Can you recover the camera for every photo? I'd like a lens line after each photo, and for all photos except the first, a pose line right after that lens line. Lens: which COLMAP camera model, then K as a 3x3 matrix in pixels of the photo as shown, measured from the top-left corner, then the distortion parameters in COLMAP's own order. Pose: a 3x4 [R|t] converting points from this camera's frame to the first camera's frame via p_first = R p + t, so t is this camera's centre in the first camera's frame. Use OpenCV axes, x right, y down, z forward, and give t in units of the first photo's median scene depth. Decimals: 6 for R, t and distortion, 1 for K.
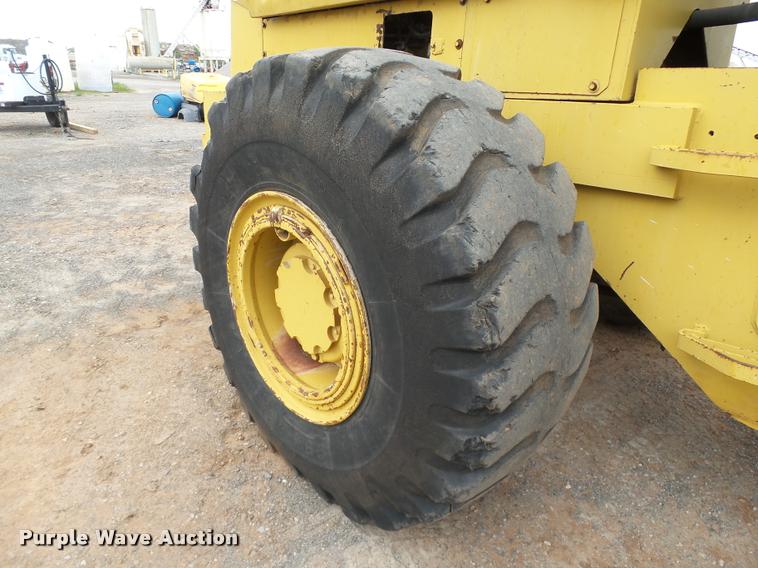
lens RADIAL K [[521.3, 0, 381.4], [0, 521.3, 285.9], [0, 0, 1]] dist [-0.010858, -0.001526]
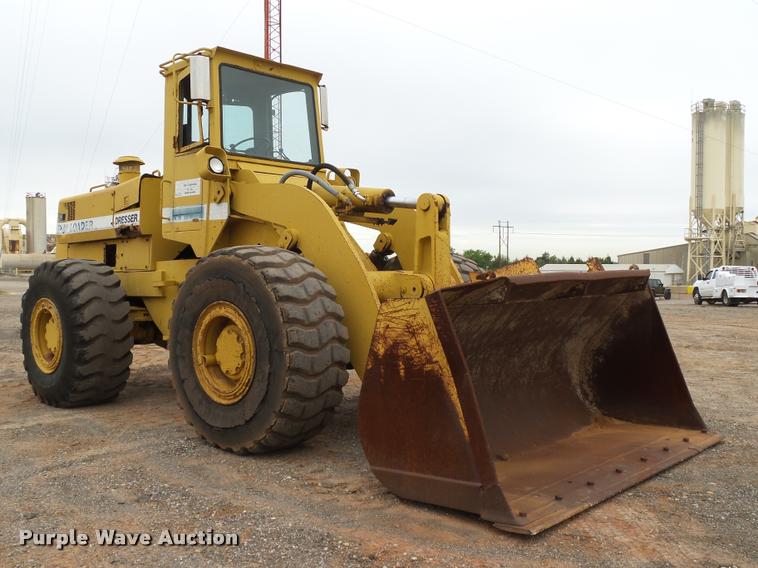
lens RADIAL K [[779.1, 0, 379.0], [0, 779.1, 284.0], [0, 0, 1]] dist [0.002654, -0.000545]
pose [[0.999048, -0.032713, 0.028873, 1.795289], [0.040838, 0.934064, -0.354762, 1.587256], [-0.015364, 0.355604, 0.934511, -3.732551]]
